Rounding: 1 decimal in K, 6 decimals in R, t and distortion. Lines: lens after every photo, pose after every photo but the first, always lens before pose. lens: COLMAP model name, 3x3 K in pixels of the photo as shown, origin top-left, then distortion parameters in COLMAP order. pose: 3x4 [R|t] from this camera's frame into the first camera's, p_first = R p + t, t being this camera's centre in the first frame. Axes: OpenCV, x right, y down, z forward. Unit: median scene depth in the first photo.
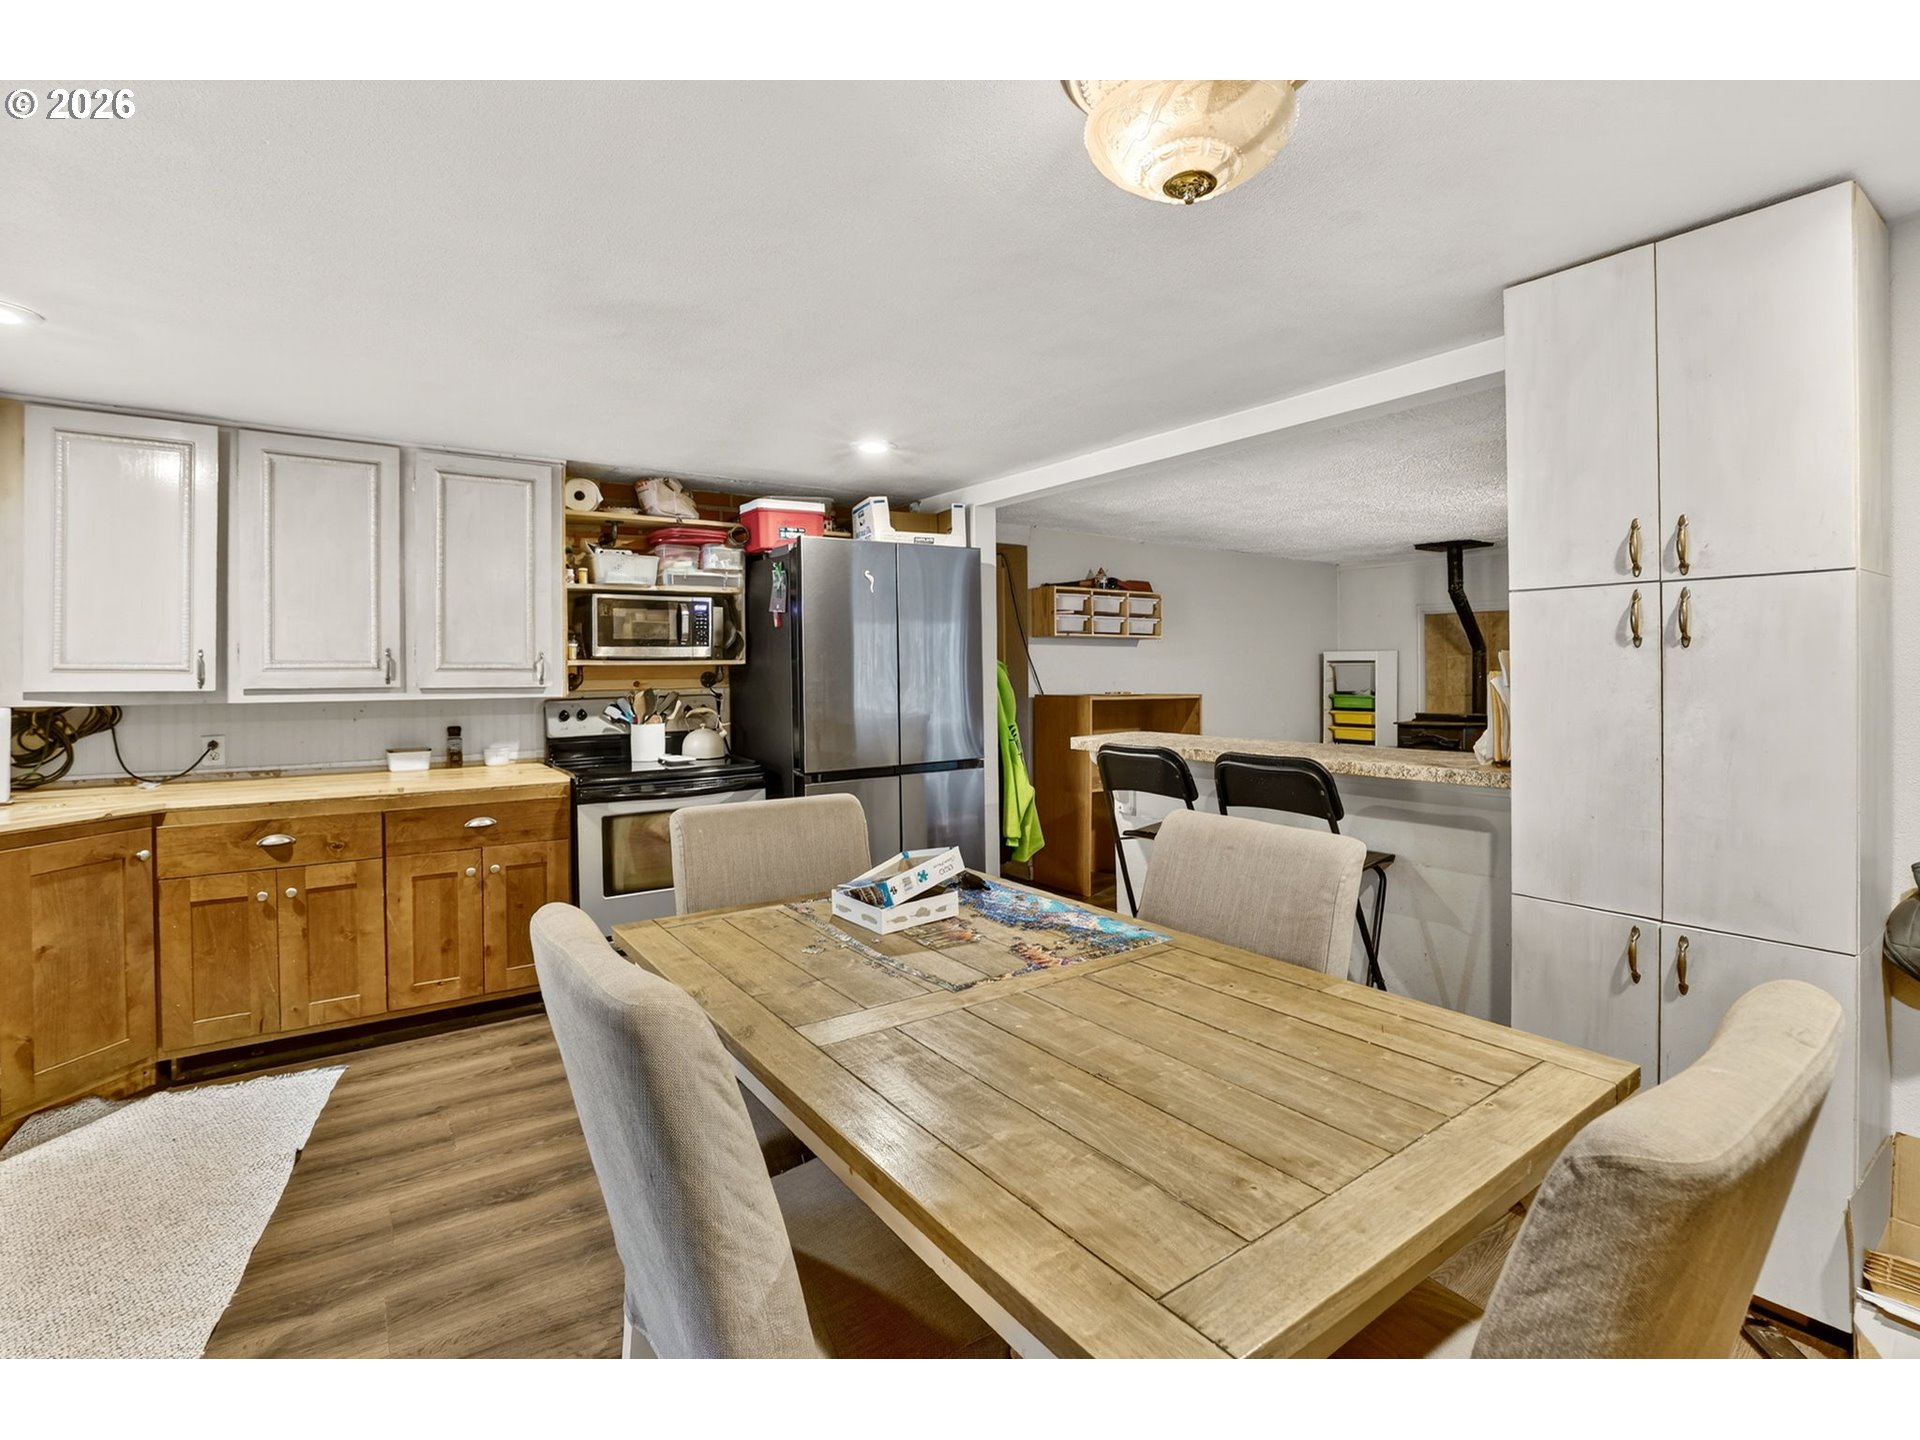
lens RADIAL K [[900.2, 0, 955.6], [0, 900.2, 674.7], [0, 0, 1]] dist [-0.031662, 0.002408]
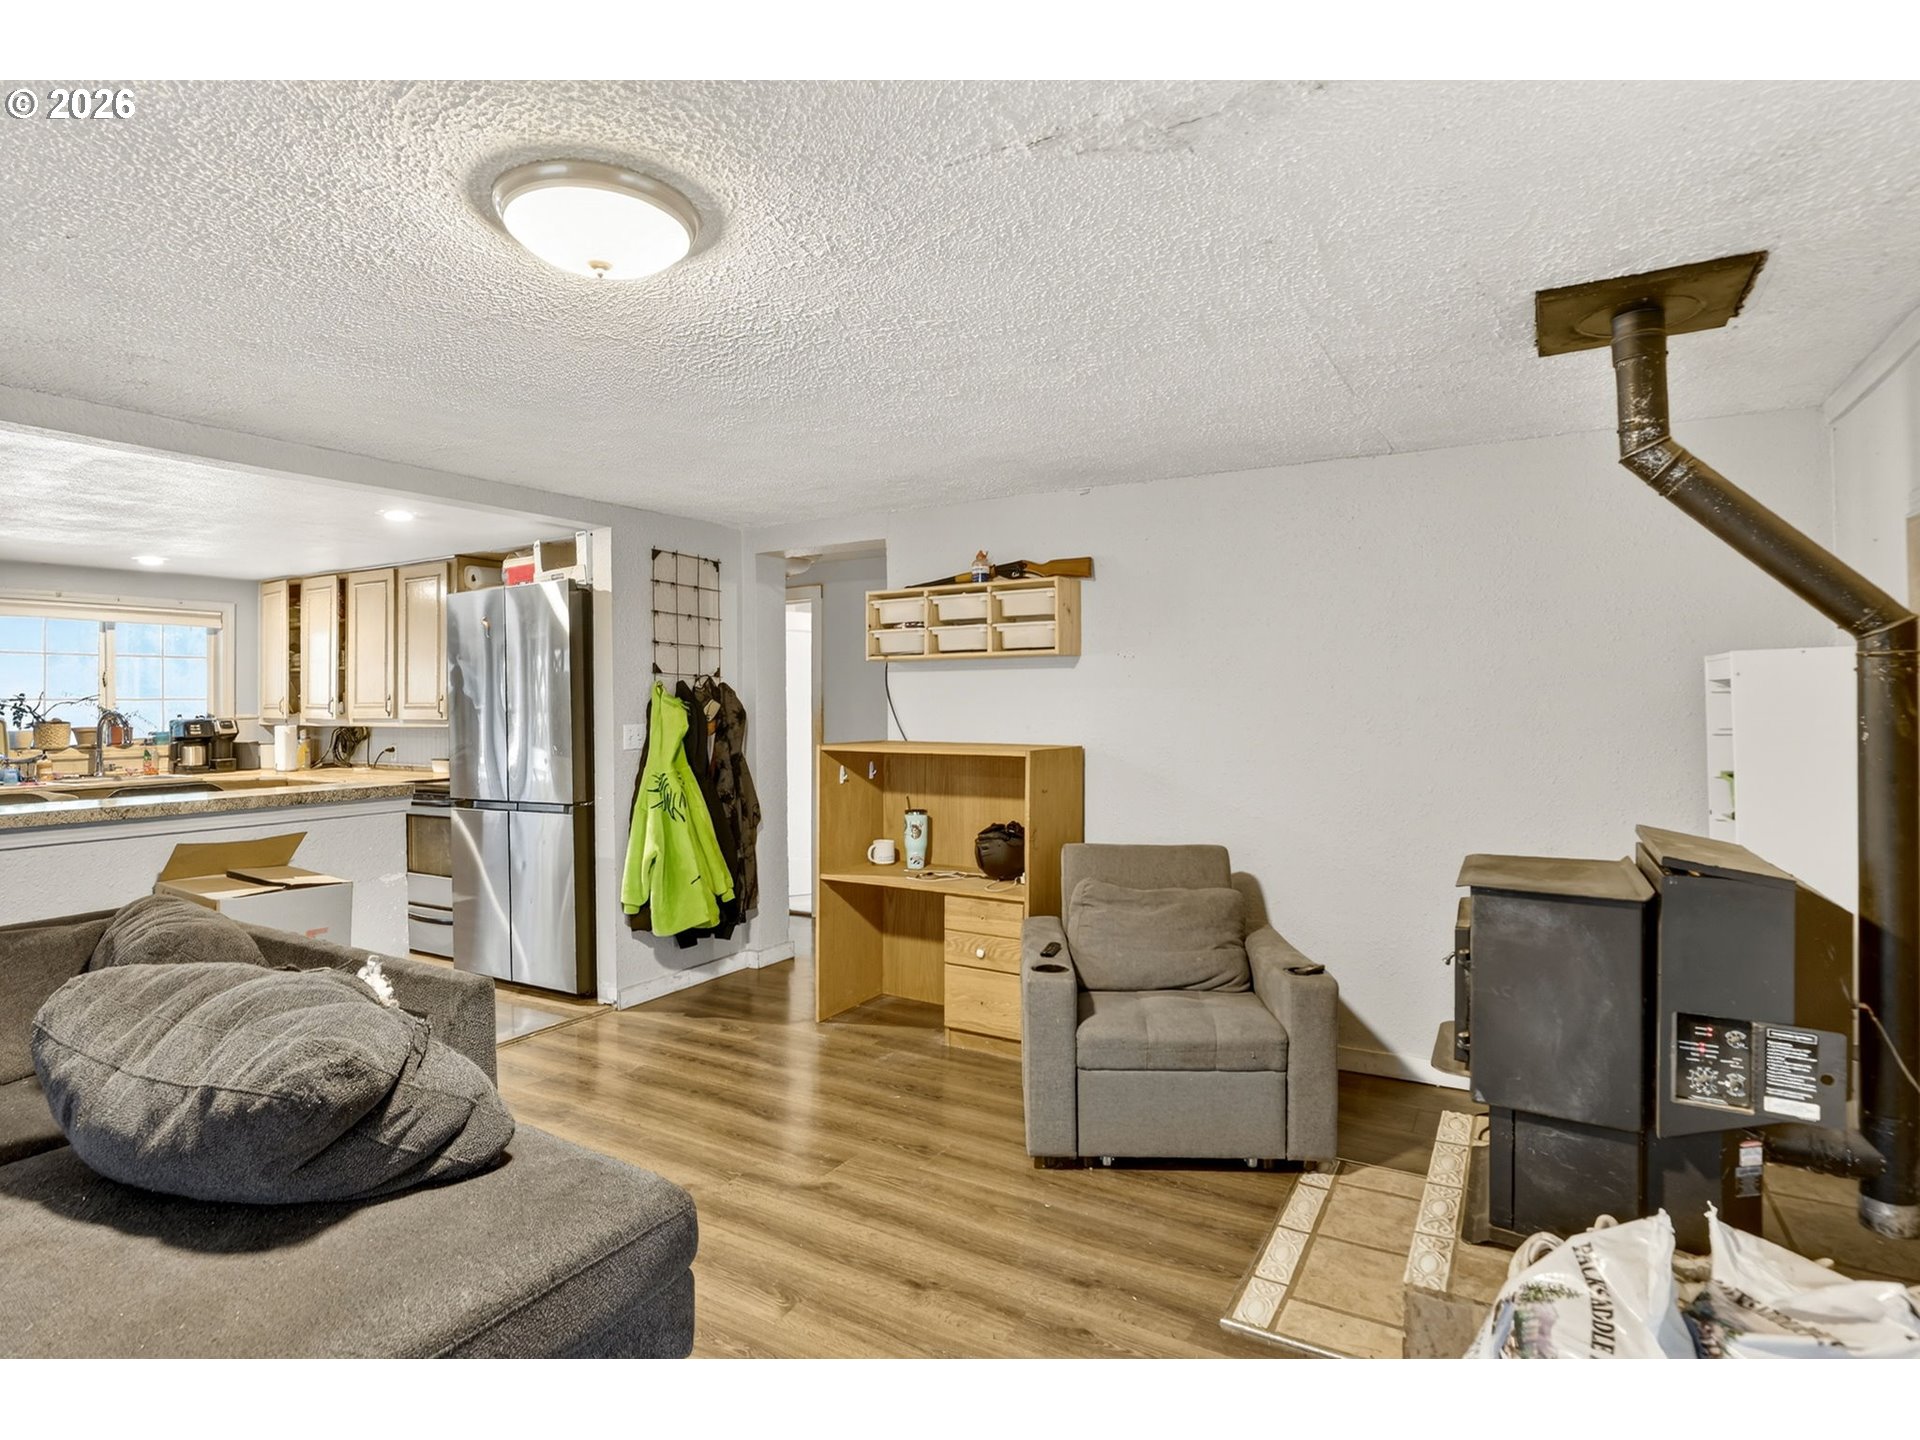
lens RADIAL K [[1009.2, 0, 964.2], [0, 1009.2, 701.7], [0, 0, 1]] dist [-0.016599, -0.000545]
pose [[0.412895, 0.002093, -0.910776, 1.432352], [0.002851, 0.999989, 0.003591, -0.019571], [0.910774, -0.004079, 0.412884, 1.184003]]
